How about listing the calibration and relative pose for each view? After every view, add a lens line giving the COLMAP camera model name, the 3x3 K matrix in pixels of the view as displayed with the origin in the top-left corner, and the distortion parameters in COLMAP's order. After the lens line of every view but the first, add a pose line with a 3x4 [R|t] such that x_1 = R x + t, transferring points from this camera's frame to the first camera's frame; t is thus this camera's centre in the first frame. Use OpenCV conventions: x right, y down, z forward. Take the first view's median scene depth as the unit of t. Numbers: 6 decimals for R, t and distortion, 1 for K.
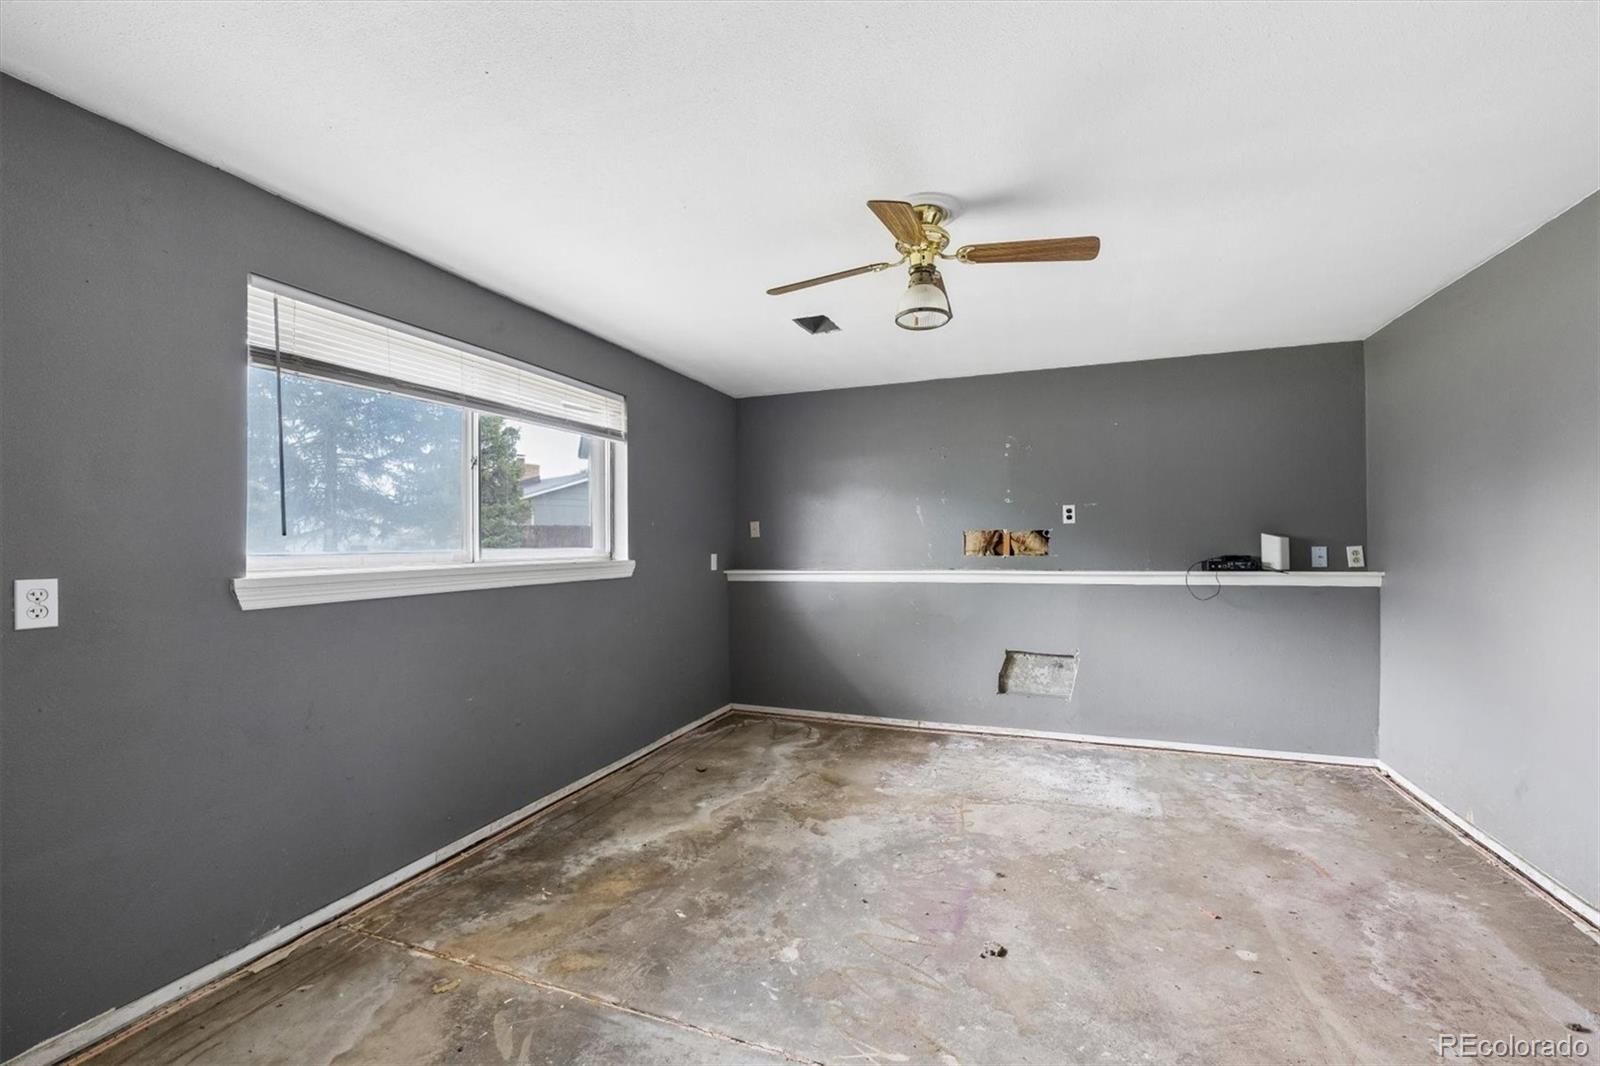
lens RADIAL K [[680.9, 0, 805.5], [0, 680.9, 541.0], [0, 0, 1]] dist [-0.000458, 0.000810]
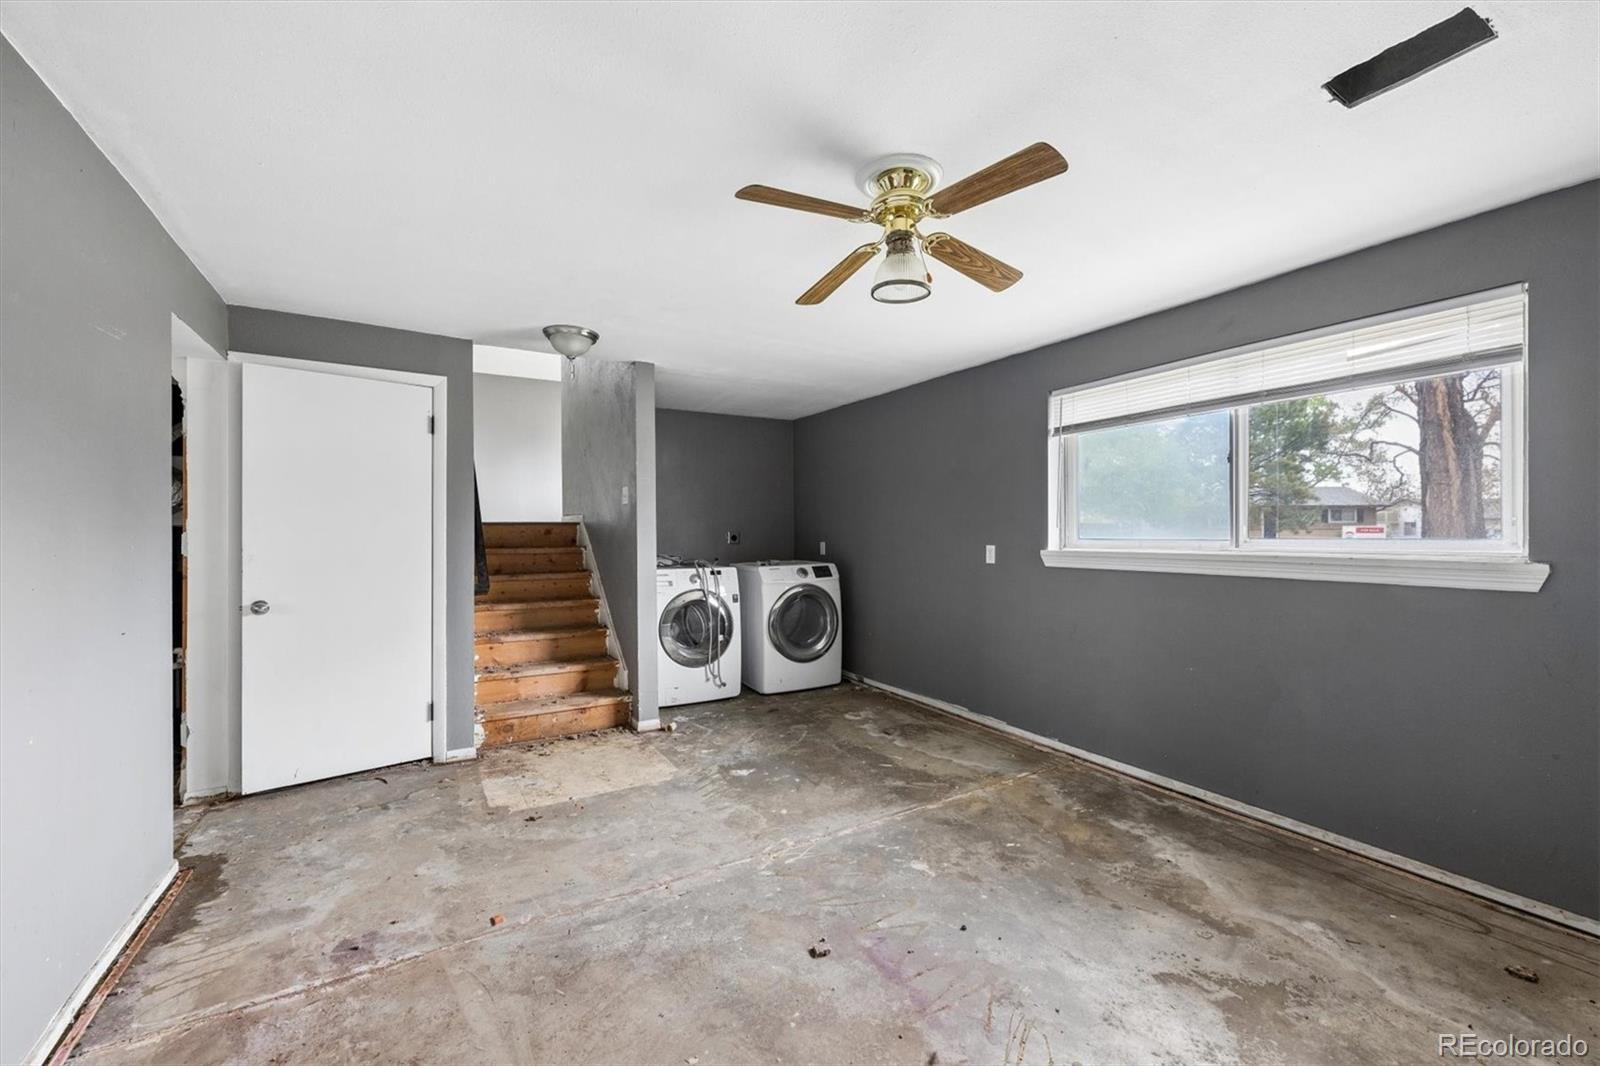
lens RADIAL K [[680.9, 0, 804.7], [0, 680.9, 533.2], [0, 0, 1]] dist [-0.000458, 0.000810]
pose [[-0.649030, 0.009590, -0.760702, 0.889077], [0.008906, 0.999948, 0.005008, -0.008175], [0.760710, -0.003524, -0.649082, 1.392932]]
